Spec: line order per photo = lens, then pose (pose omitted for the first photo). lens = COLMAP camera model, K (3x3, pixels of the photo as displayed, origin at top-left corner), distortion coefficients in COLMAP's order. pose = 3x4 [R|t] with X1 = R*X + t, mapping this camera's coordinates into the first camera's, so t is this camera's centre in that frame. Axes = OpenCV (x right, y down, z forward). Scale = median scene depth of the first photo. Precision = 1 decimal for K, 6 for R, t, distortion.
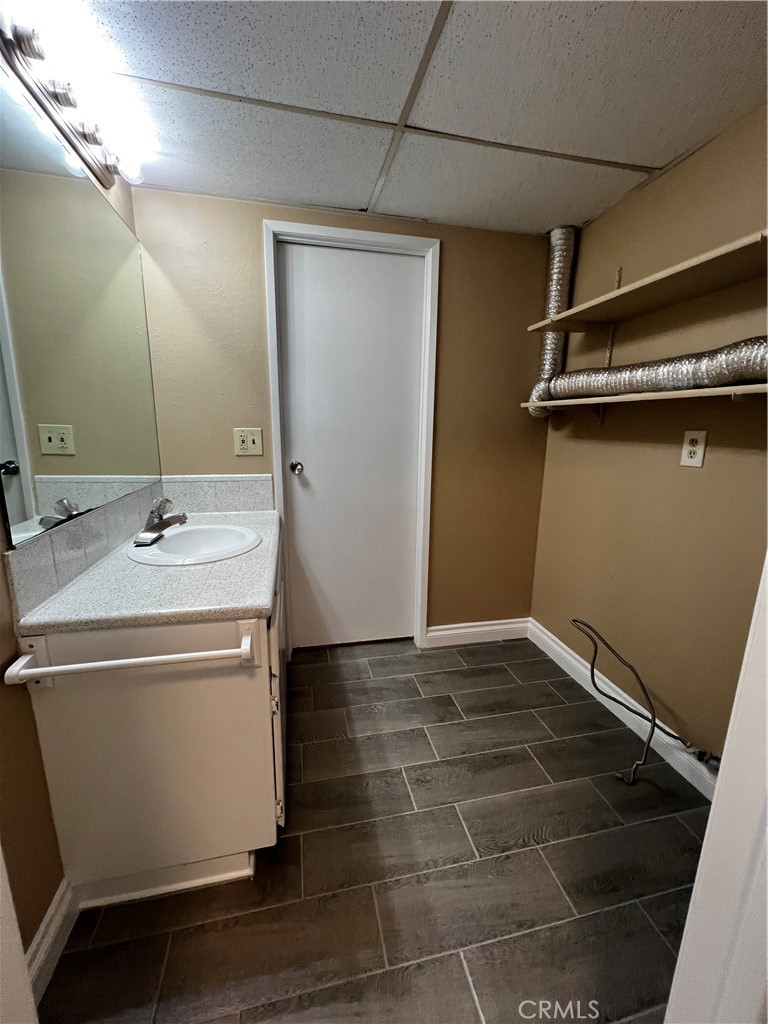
lens RADIAL K [[407.9, 0, 384.0], [0, 407.9, 512.0], [0, 0, 1]] dist [-0.000612, -0.000101]
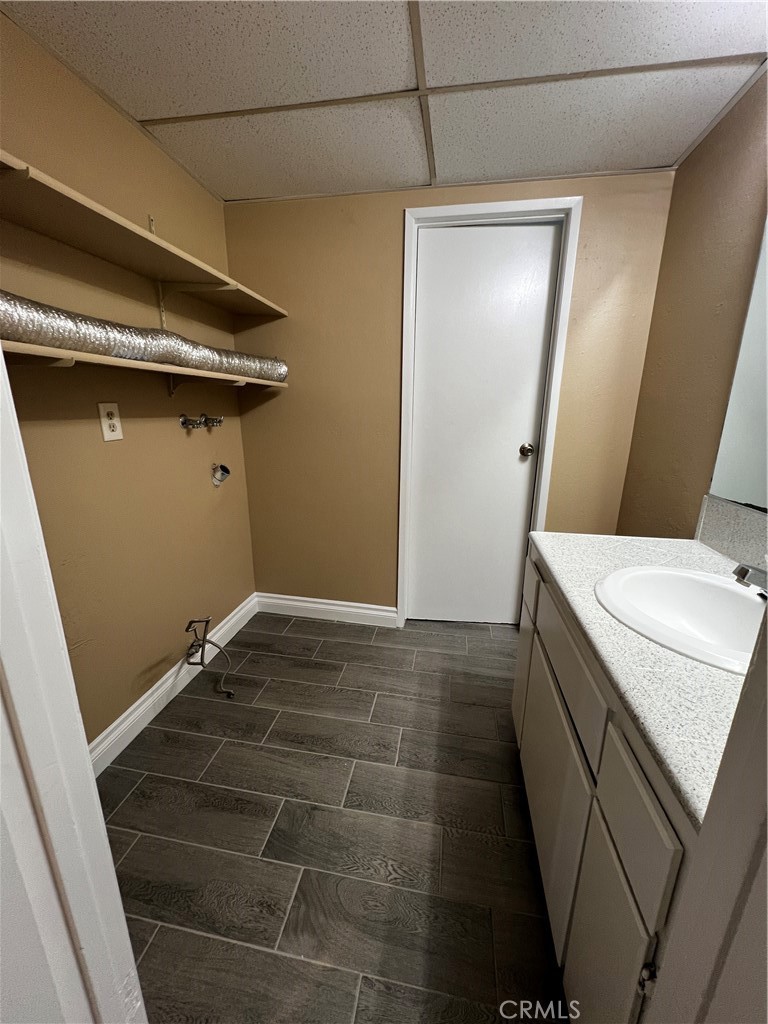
lens RADIAL K [[407.9, 0, 384.0], [0, 407.9, 512.0], [0, 0, 1]] dist [-0.000612, -0.000101]
pose [[-0.923490, -0.117620, 0.365147, -0.217904], [0.059696, 0.896182, 0.439653, -0.341428], [-0.378950, 0.427813, -0.820593, 1.596544]]
